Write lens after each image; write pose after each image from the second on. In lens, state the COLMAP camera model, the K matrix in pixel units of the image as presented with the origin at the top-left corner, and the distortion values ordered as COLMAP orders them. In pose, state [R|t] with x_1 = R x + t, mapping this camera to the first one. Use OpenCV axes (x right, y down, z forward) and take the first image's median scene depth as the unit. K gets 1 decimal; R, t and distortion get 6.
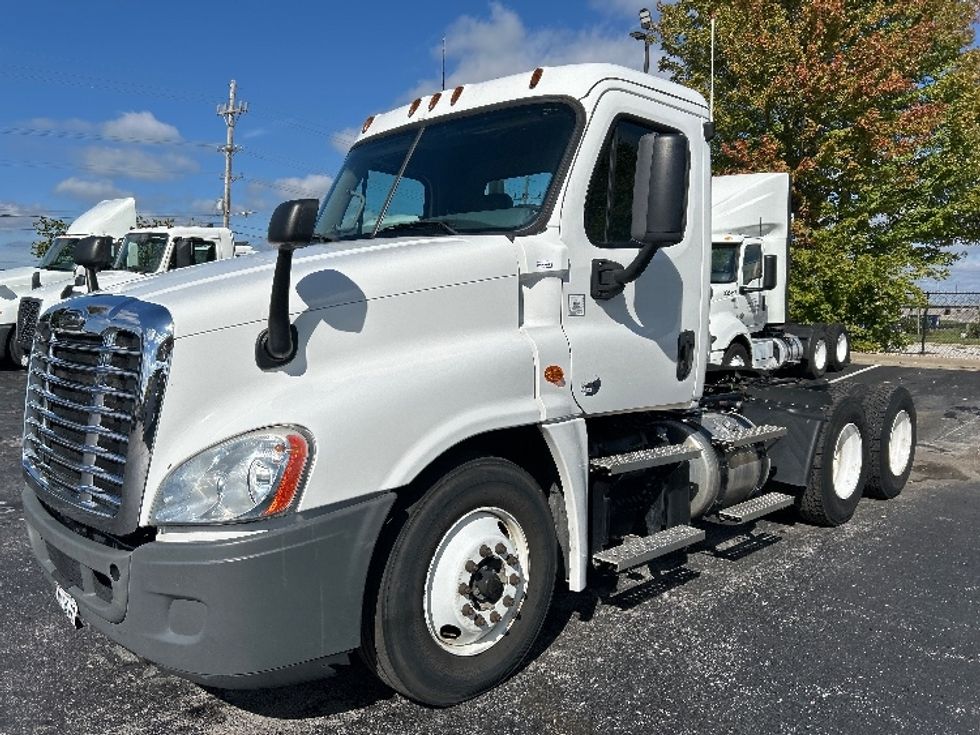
lens RADIAL K [[735.0, 0, 489.8], [0, 735.0, 365.0], [0, 0, 1]] dist [0.046353, -0.009765]
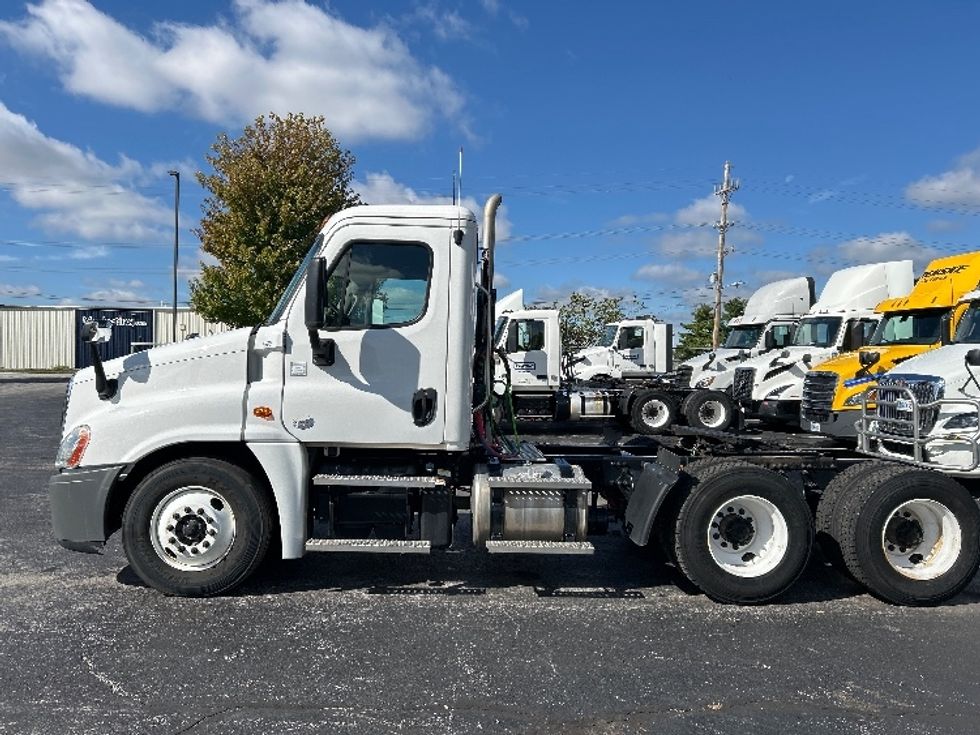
lens RADIAL K [[735.0, 0, 492.4], [0, 735.0, 368.9], [0, 0, 1]] dist [0.046353, -0.009765]
pose [[0.756923, -0.000613, -0.653504, 1.605391], [-0.055660, 0.996305, -0.065403, -0.004448], [0.651130, 0.085879, 0.754092, 0.115389]]
